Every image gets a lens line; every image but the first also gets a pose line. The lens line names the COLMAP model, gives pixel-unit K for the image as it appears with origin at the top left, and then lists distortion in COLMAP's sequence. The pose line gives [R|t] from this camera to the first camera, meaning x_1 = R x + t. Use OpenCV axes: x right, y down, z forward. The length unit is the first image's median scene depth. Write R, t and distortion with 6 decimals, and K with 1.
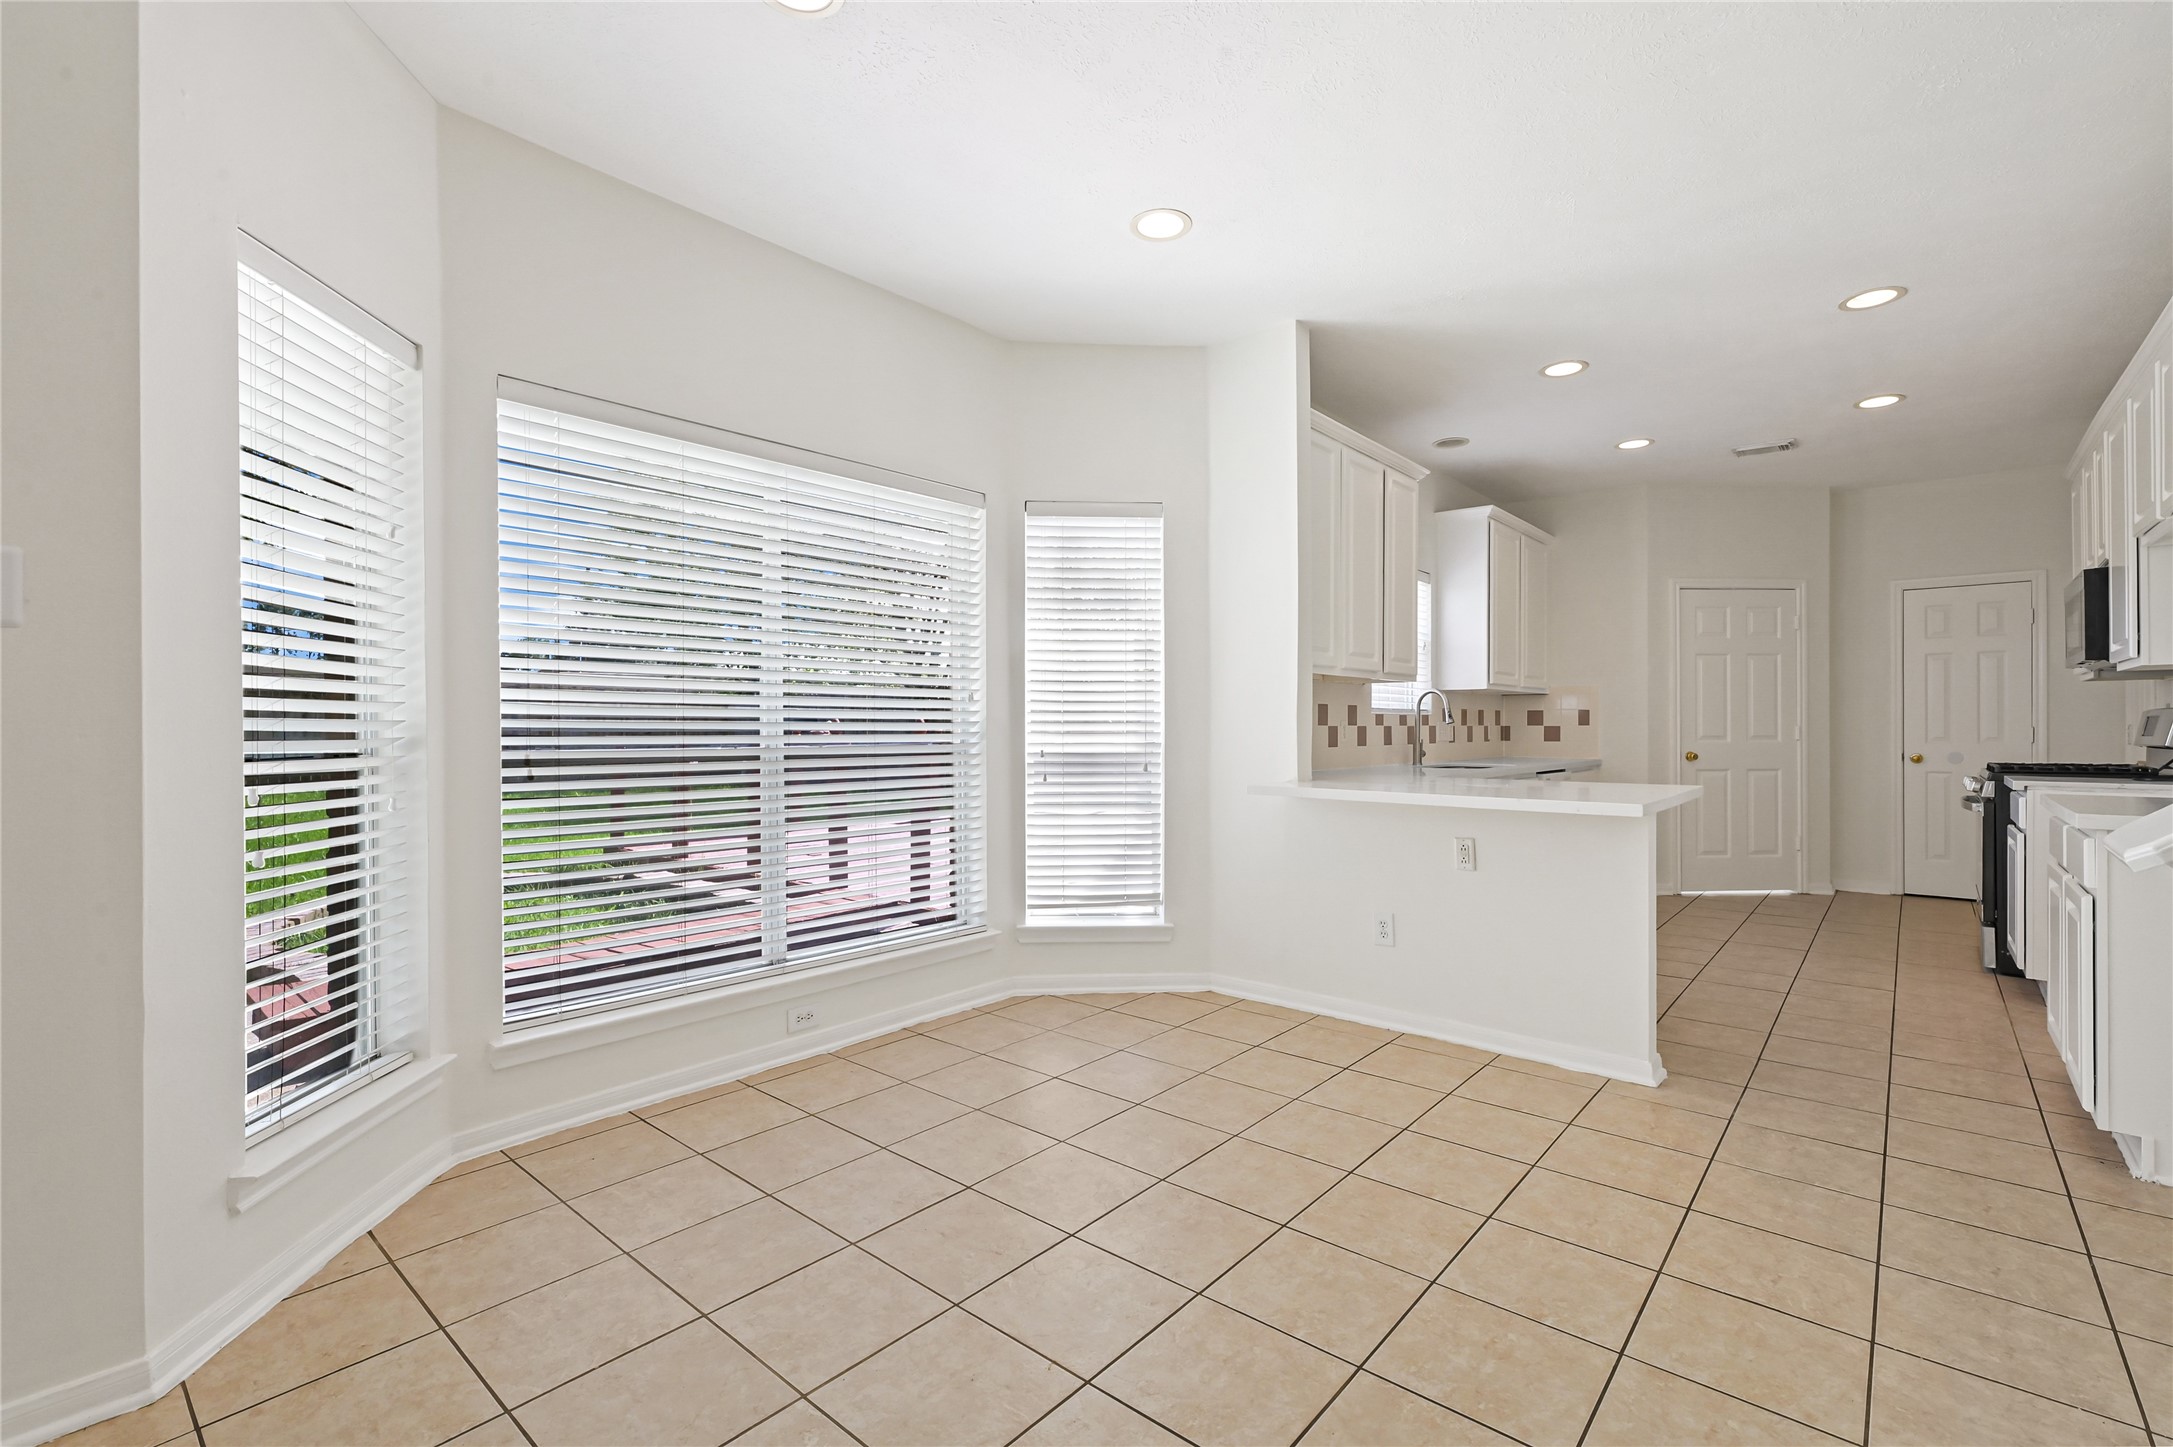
lens RADIAL K [[936.4, 0, 1086.9], [0, 936.4, 726.1], [0, 0, 1]] dist [-0.008499, 0.000675]
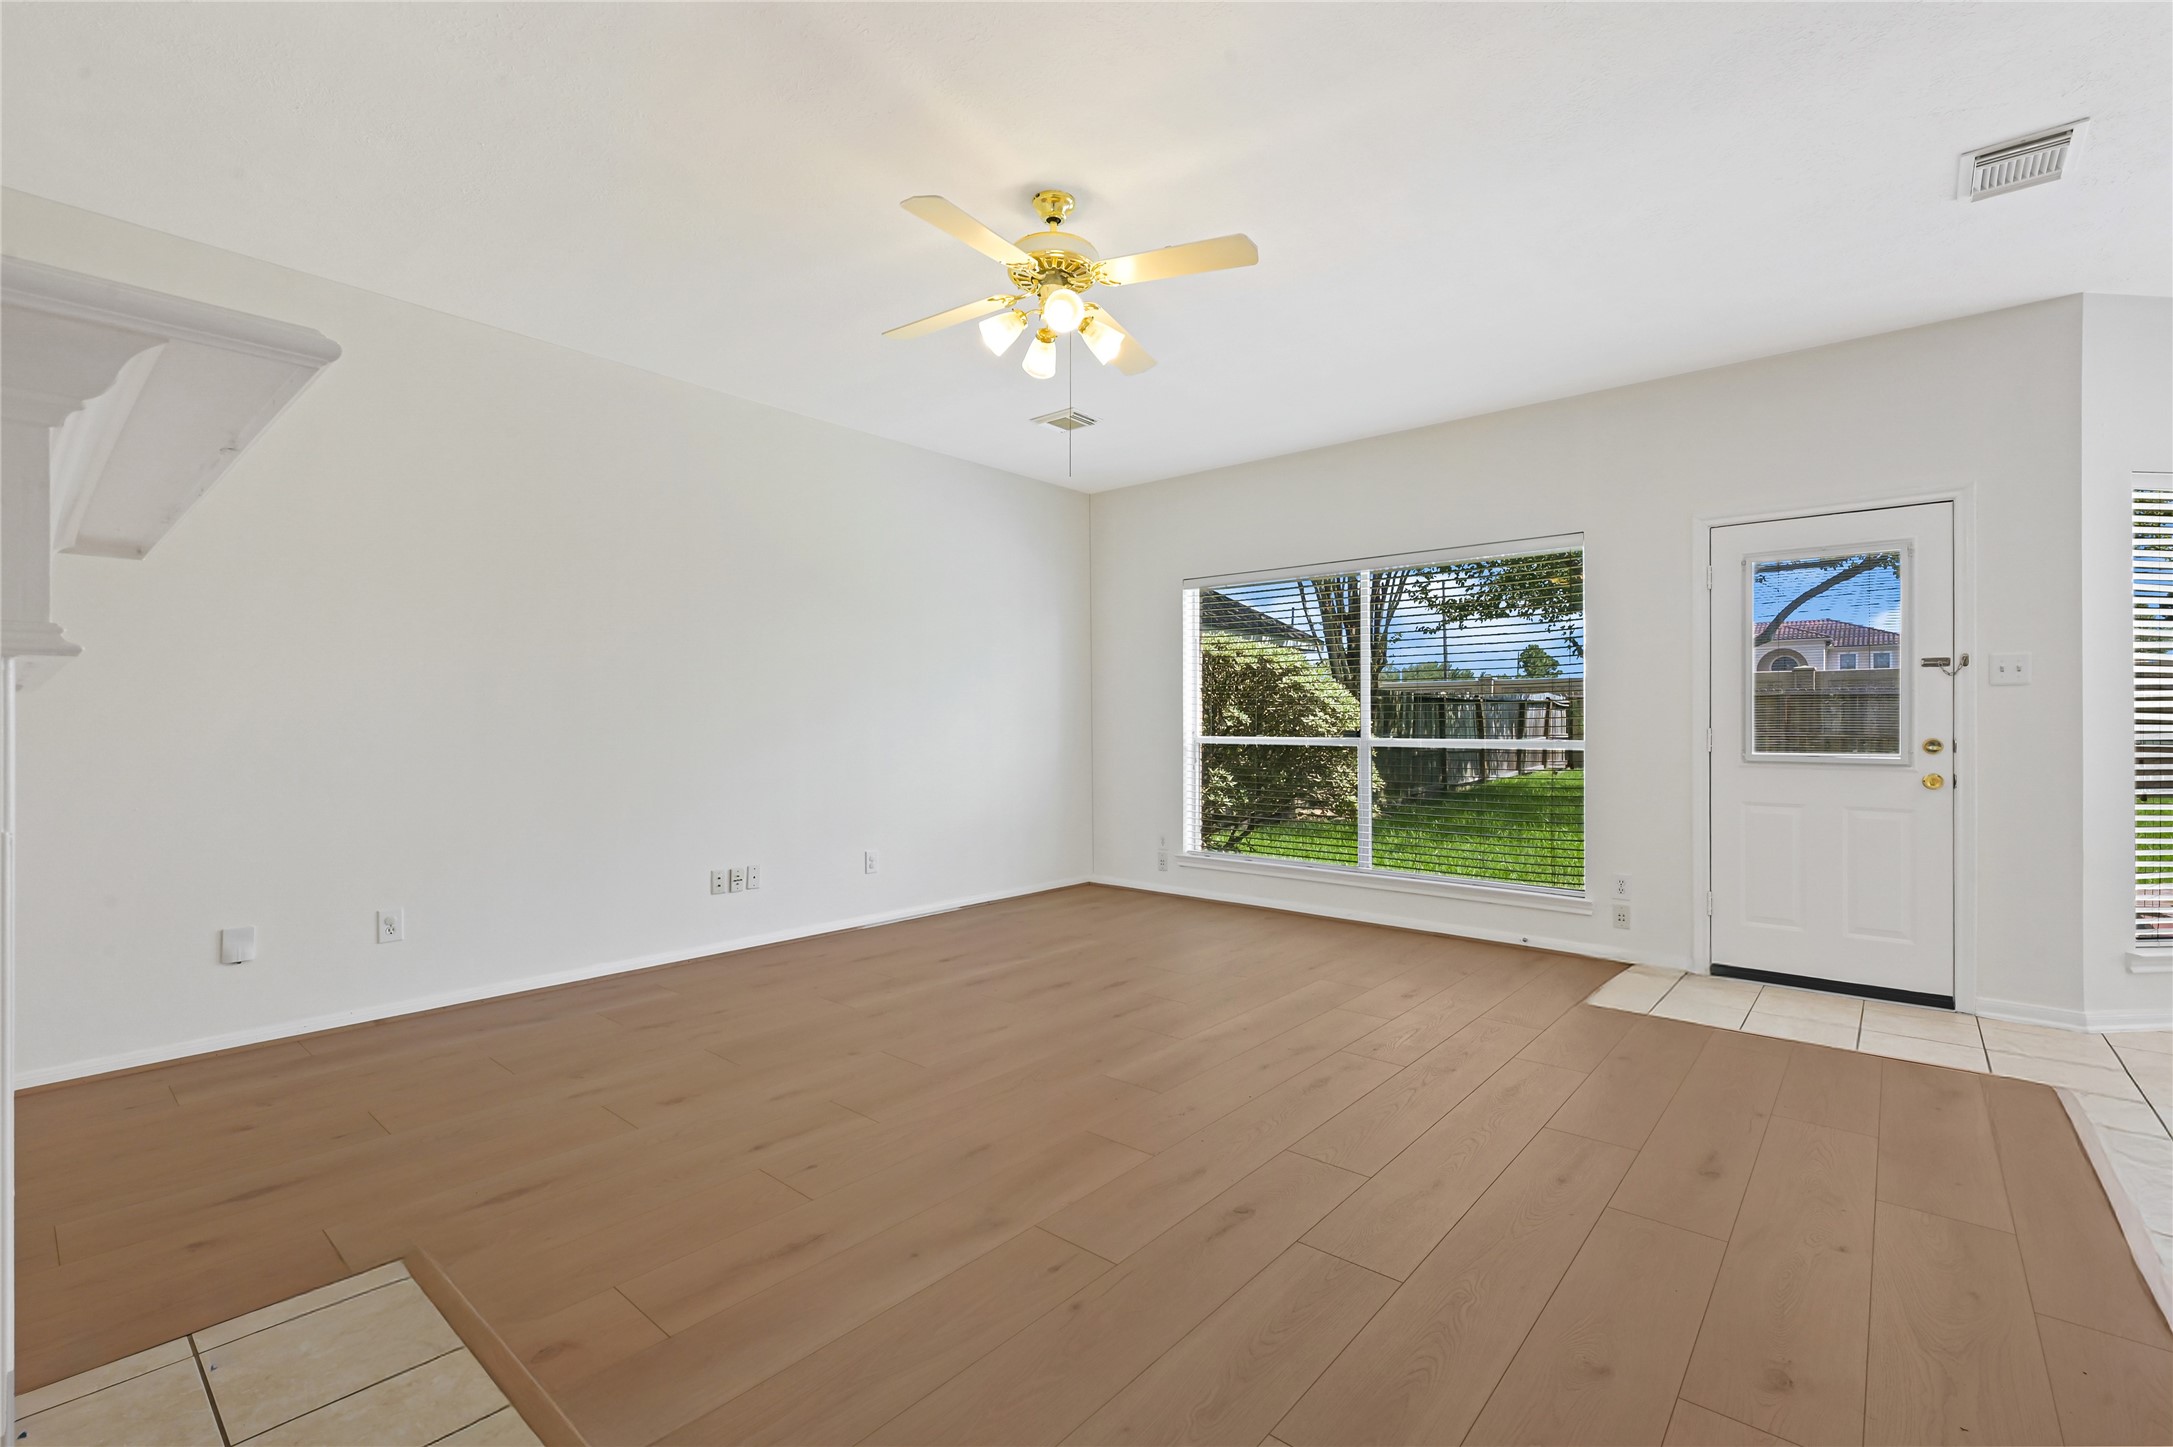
lens RADIAL K [[936.4, 0, 1045.7], [0, 936.4, 727.9], [0, 0, 1]] dist [-0.008499, 0.000675]
pose [[-0.021888, 0.004303, -0.999751, 0.480127], [0.002470, 0.999988, 0.004250, -0.007855], [0.999757, -0.002376, -0.021898, -0.549988]]
